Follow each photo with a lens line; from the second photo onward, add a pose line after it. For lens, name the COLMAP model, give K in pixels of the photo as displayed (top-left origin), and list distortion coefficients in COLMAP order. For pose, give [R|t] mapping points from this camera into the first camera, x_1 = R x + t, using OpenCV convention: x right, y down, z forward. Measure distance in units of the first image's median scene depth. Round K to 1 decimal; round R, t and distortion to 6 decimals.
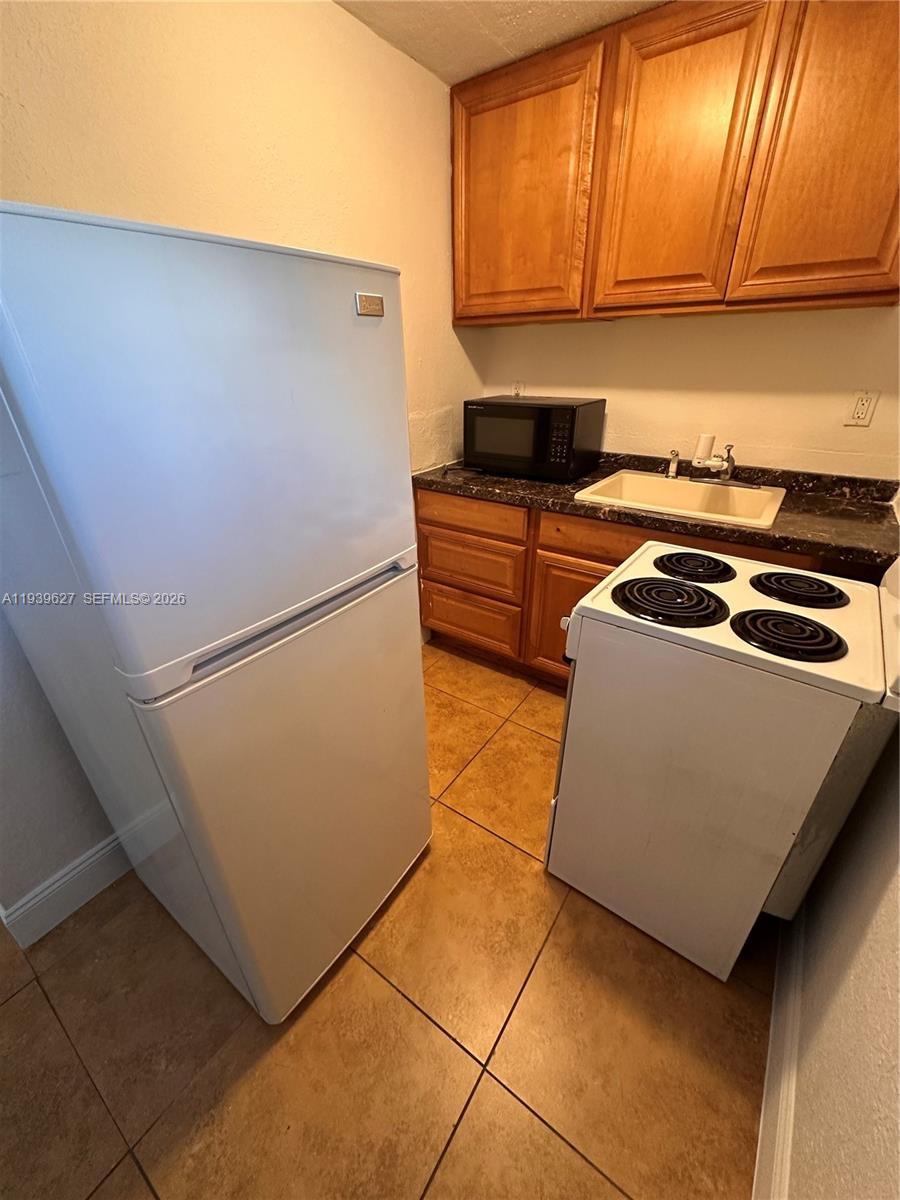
lens RADIAL K [[480.1, 0, 449.4], [0, 480.1, 605.0], [0, 0, 1]] dist [-0.002763, 0.000205]
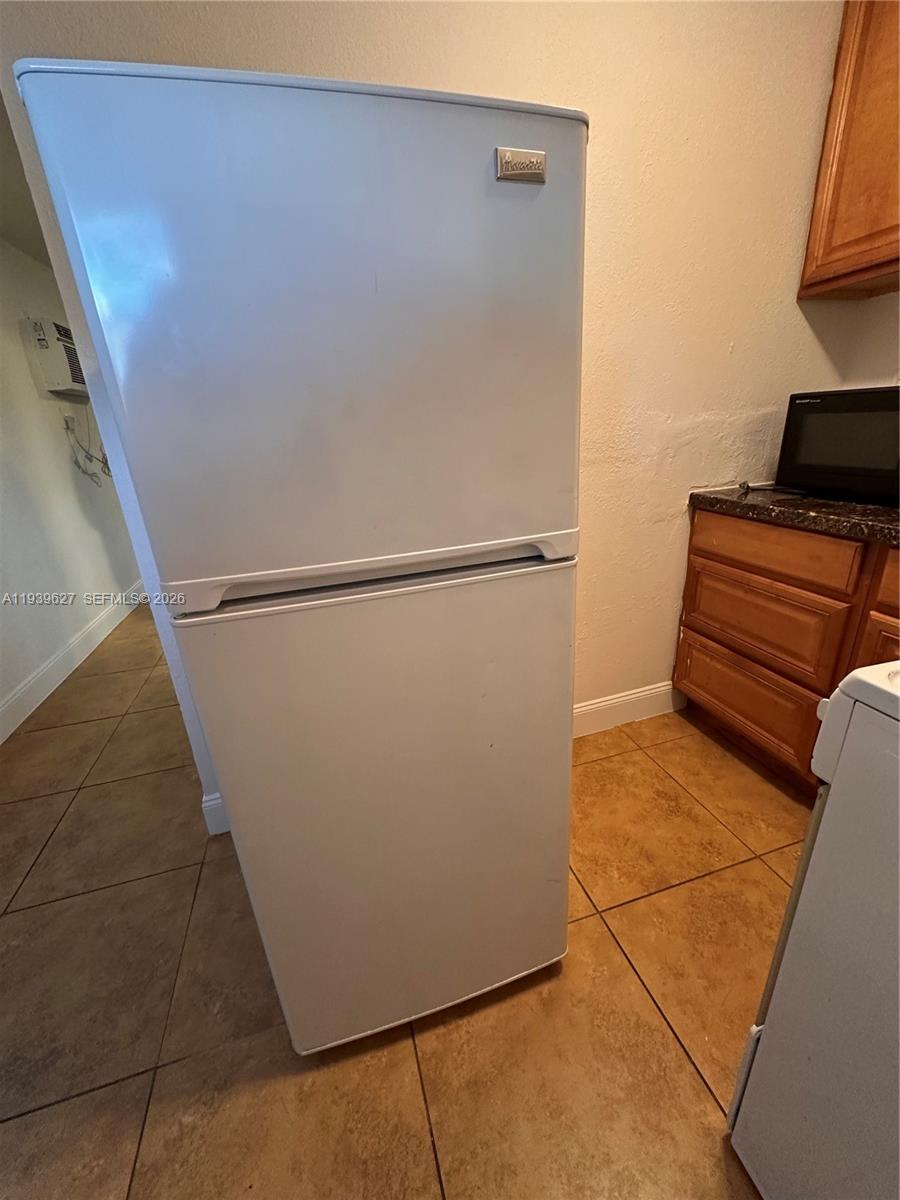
lens RADIAL K [[480.1, 0, 446.2], [0, 480.1, 601.8], [0, 0, 1]] dist [-0.002763, 0.000205]
pose [[0.781154, 0.186762, -0.595750, 0.114120], [-0.246645, 0.968906, -0.019661, 0.019358], [0.573554, 0.162297, 0.802929, 0.176222]]
